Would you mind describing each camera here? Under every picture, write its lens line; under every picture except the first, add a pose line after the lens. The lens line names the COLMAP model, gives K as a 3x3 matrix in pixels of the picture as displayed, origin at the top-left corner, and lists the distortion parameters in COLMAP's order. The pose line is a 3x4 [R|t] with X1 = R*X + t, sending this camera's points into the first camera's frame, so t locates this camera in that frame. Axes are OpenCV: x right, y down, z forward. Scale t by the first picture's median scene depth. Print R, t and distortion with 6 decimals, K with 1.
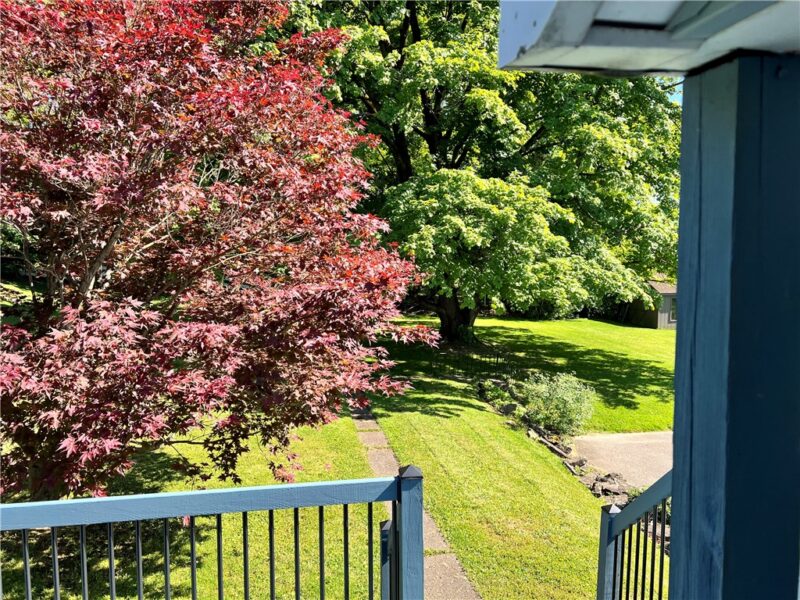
lens RADIAL K [[608.1, 0, 397.4], [0, 608.1, 300.8], [0, 0, 1]] dist [0.025931, -0.031101]
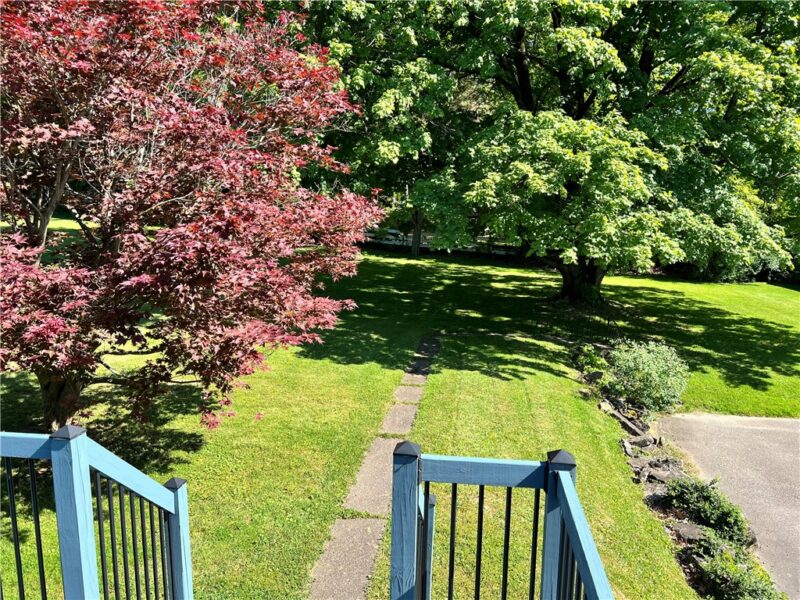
lens RADIAL K [[608.1, 0, 399.6], [0, 608.1, 302.4], [0, 0, 1]] dist [0.025931, -0.031101]
pose [[0.961266, 0.055182, -0.270041, 0.154776], [-0.033201, 0.995802, 0.085304, -0.002498], [0.273615, -0.073034, 0.959062, 0.052931]]
